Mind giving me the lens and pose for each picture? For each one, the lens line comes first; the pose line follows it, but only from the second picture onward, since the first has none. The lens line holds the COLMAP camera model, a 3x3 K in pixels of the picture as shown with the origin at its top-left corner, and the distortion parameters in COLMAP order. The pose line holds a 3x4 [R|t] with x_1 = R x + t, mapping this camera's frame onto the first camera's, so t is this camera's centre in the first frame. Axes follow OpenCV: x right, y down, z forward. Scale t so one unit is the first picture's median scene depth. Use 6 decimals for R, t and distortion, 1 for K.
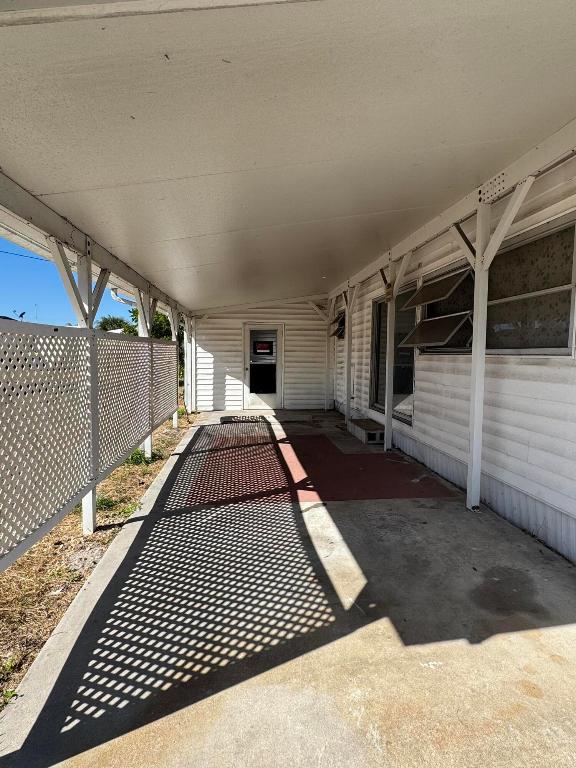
lens RADIAL K [[420.2, 0, 287.8], [0, 420.2, 381.5], [0, 0, 1]] dist [0.001160, 0.000372]
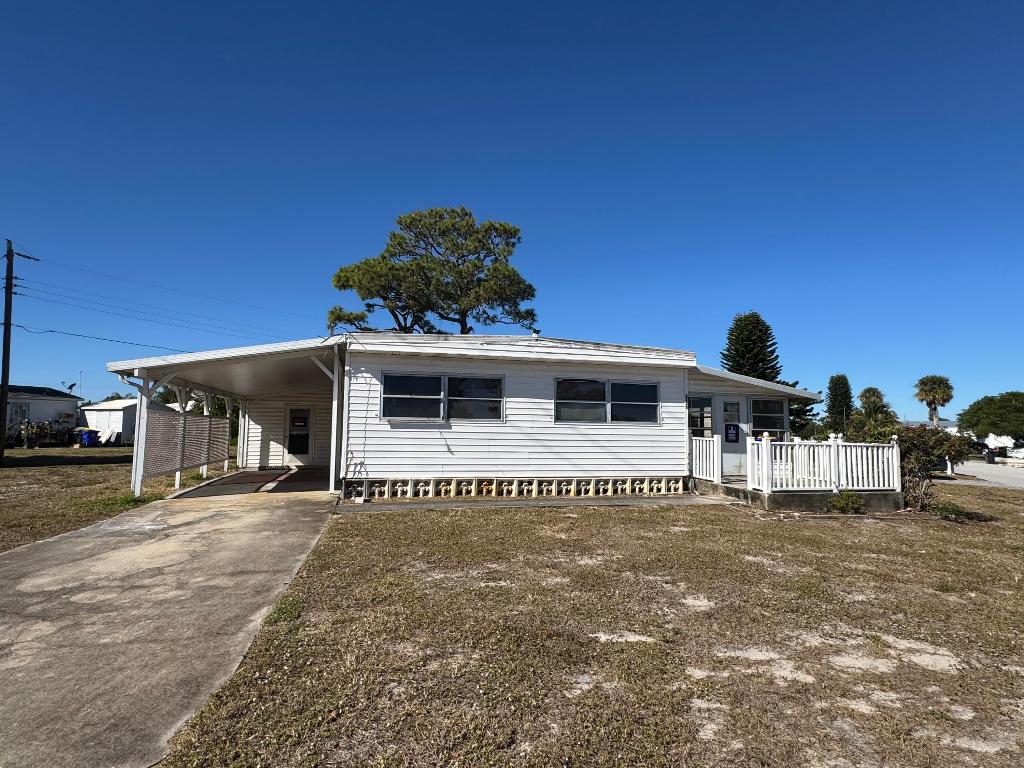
lens RADIAL K [[560.2, 0, 513.3], [0, 560.2, 383.8], [0, 0, 1]] dist [0.001160, 0.000372]
pose [[0.989827, 0.009102, 0.141981, 0.397142], [0.012972, 0.988020, -0.153779, 0.096389], [-0.141680, 0.154057, 0.977851, -0.998701]]
